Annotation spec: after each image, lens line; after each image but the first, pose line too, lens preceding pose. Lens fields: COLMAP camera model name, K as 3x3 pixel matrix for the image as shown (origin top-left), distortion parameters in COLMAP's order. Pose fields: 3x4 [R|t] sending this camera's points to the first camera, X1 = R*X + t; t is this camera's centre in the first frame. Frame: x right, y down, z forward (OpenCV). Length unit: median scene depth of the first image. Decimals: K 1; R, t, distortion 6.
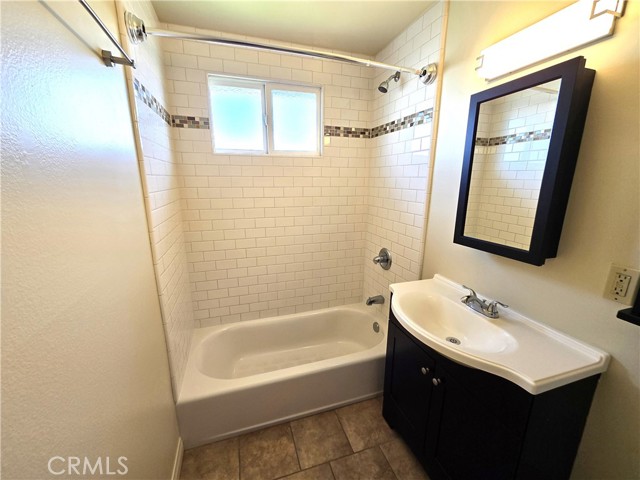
lens RADIAL K [[262.3, 0, 318.2], [0, 262.3, 239.8], [0, 0, 1]] dist [0.000217, -0.000446]
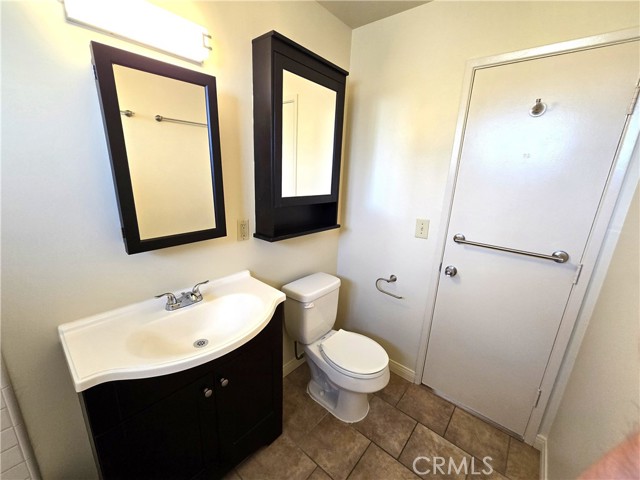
lens RADIAL K [[262.3, 0, 318.2], [0, 262.3, 239.8], [0, 0, 1]] dist [0.000217, -0.000446]
pose [[-0.519378, -0.240585, 0.819979, -0.394033], [0.156947, 0.916373, 0.368278, -0.242602], [-0.840008, 0.319969, -0.438185, 0.984047]]
